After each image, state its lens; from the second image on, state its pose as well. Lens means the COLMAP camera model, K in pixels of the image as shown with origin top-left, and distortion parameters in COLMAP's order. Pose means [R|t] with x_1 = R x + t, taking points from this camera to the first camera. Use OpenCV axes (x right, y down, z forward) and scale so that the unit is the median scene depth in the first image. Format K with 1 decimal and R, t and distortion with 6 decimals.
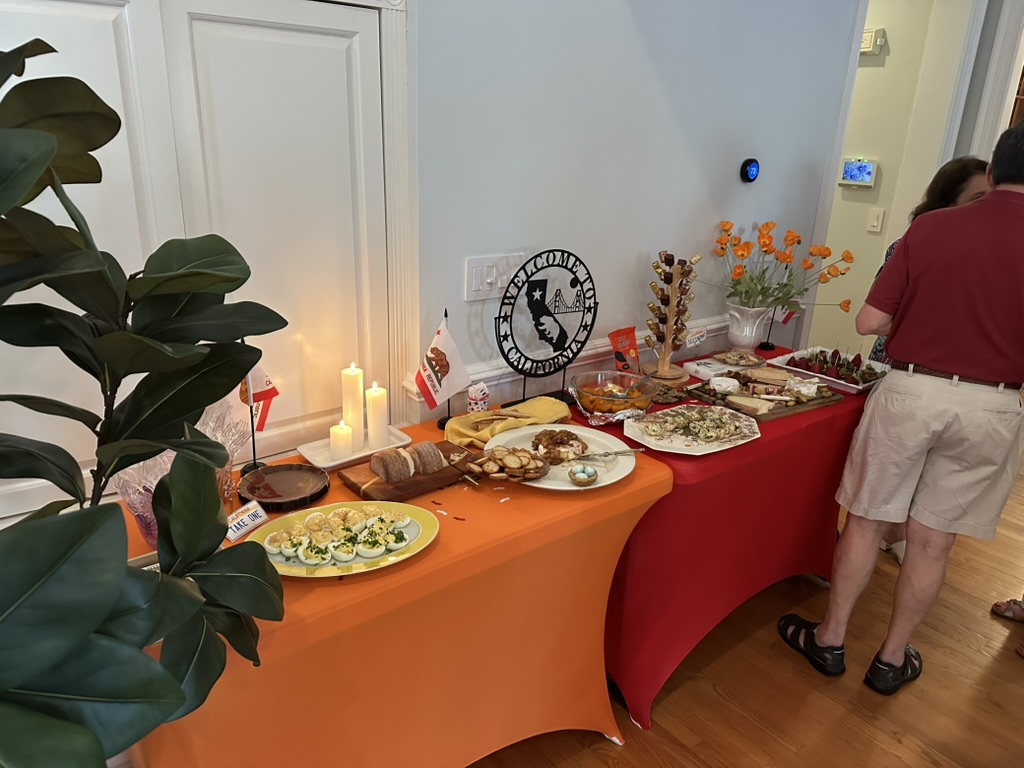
lens RADIAL K [[722.6, 0, 511.7], [0, 722.6, 374.6], [0, 0, 1]] dist [0.074935, -0.121088]
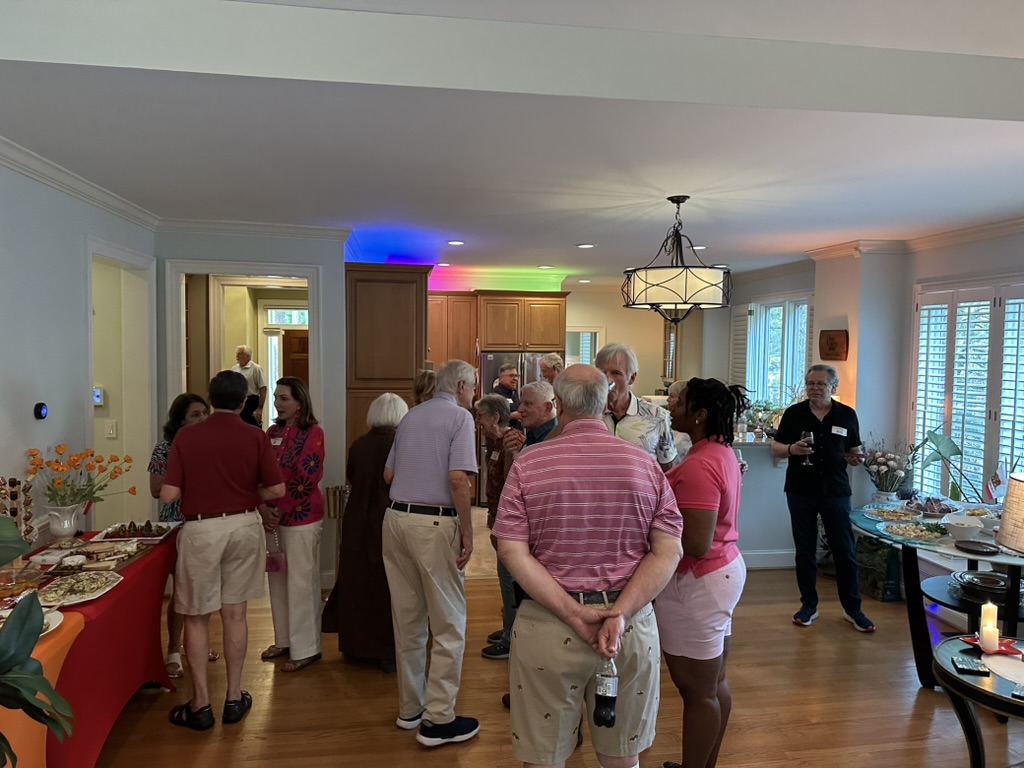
lens RADIAL K [[722.6, 0, 511.7], [0, 722.6, 374.6], [0, 0, 1]] dist [0.074935, -0.121088]
pose [[0.502058, -0.069058, 0.862072, -0.486701], [0.283738, 0.954785, -0.088759, 0.036124], [-0.816964, 0.289165, 0.498952, -0.516906]]
